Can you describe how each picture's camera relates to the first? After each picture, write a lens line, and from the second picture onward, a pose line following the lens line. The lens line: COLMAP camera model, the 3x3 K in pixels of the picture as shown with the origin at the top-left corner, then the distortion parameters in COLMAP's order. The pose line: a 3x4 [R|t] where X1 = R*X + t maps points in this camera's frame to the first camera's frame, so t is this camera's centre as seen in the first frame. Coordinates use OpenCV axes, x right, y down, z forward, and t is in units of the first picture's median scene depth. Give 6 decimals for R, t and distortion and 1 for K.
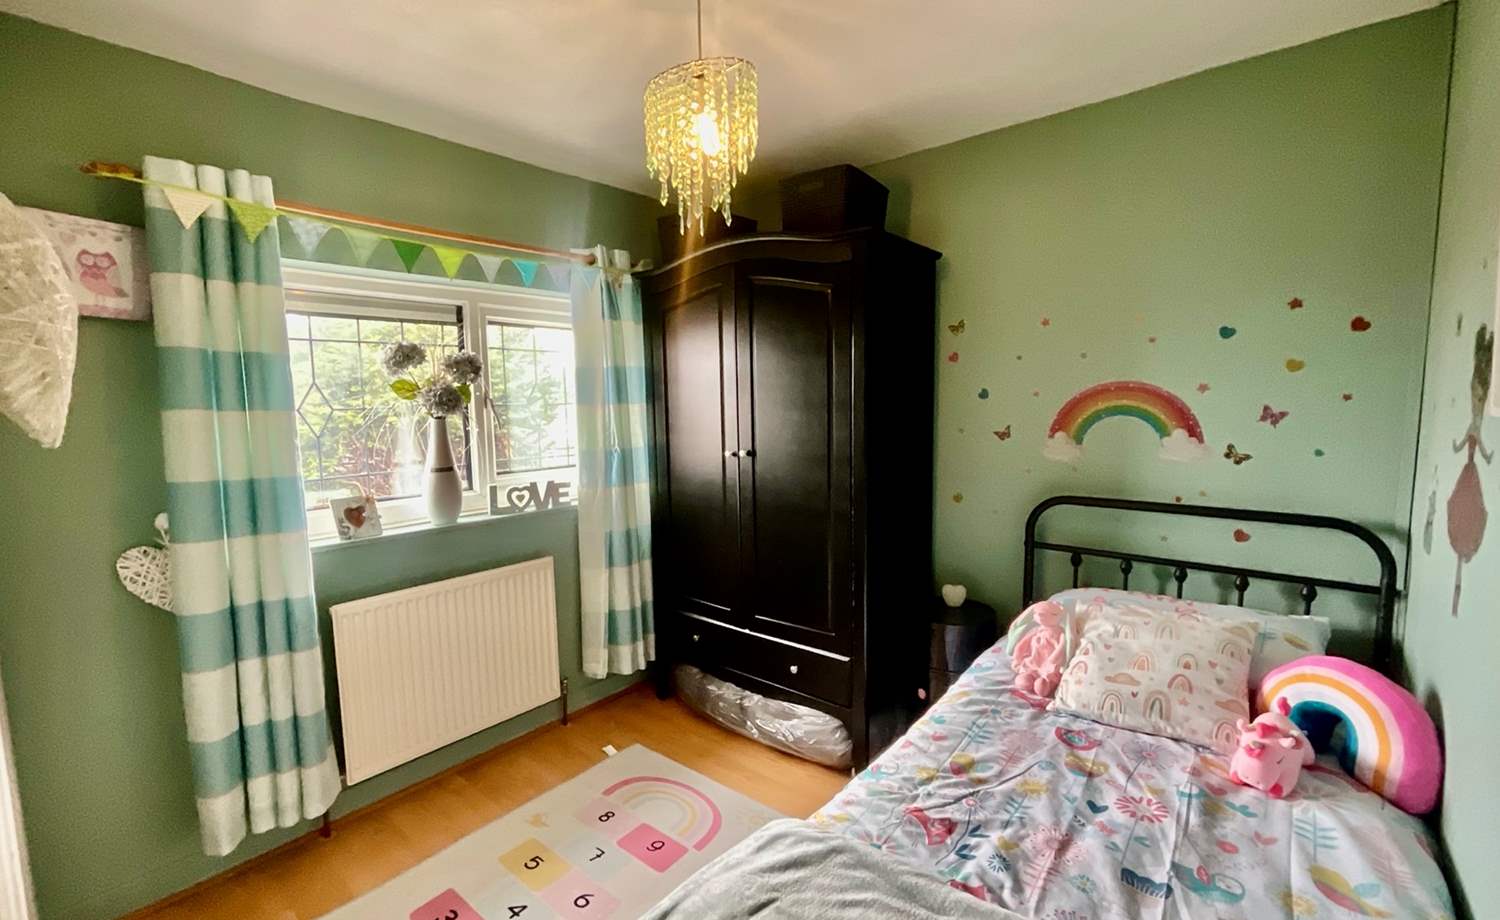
lens RADIAL K [[642.9, 0, 754.1], [0, 642.9, 462.3], [0, 0, 1]] dist [-0.001104, 0.000035]
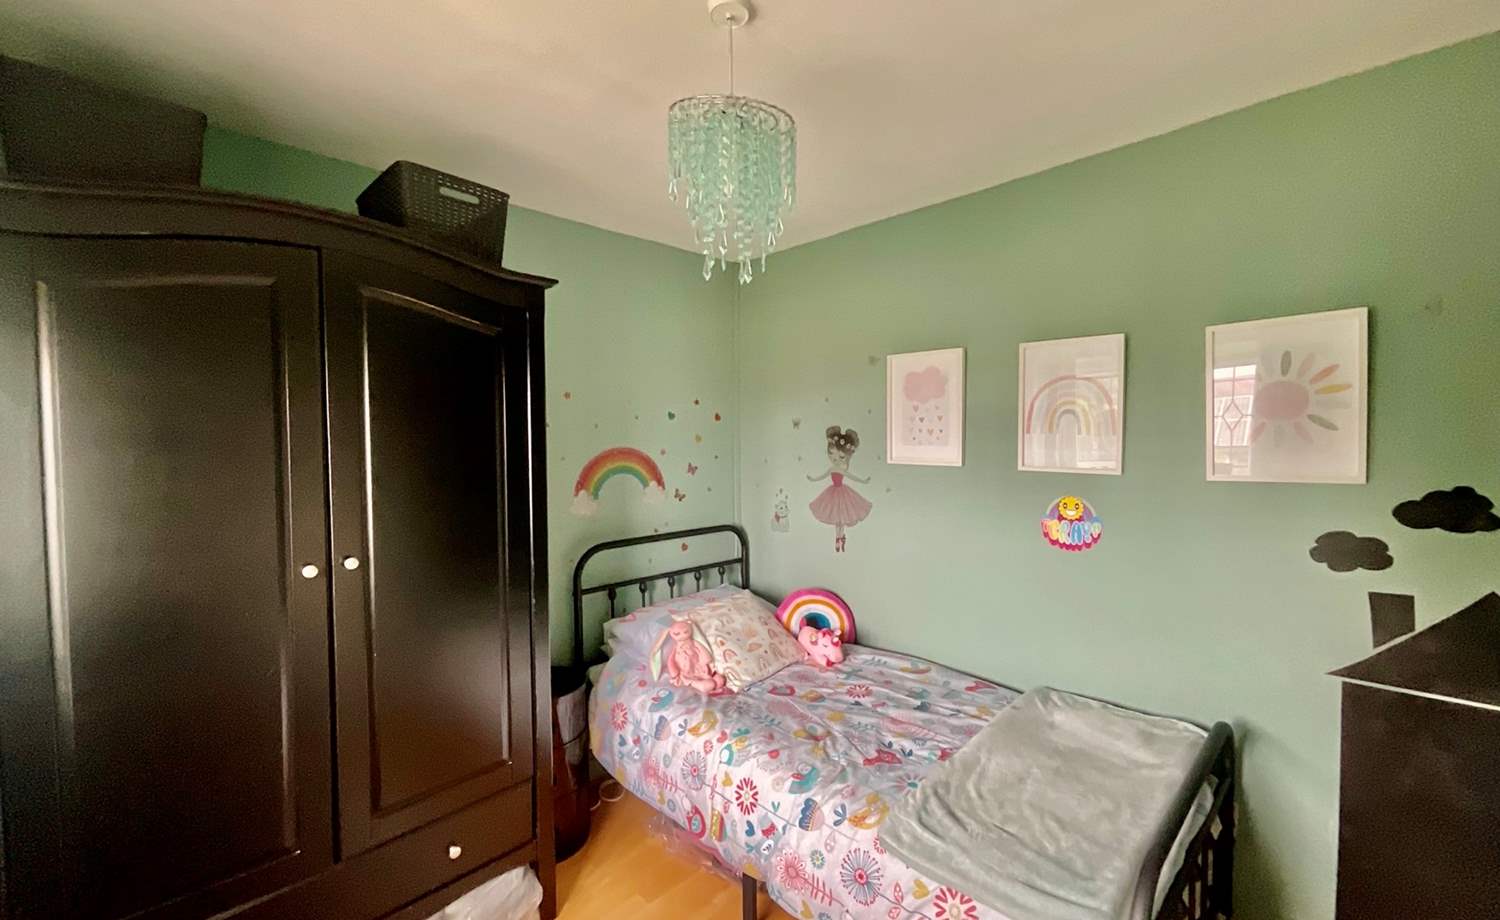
lens RADIAL K [[611.8, 0, 747.8], [0, 611.8, 461.0], [0, 0, 1]] dist [-0.002501, -0.000144]
pose [[0.083390, -0.024763, 0.996209, -0.883189], [0.113205, 0.993455, 0.015218, -0.123010], [-0.990066, 0.111507, 0.085648, 0.892958]]
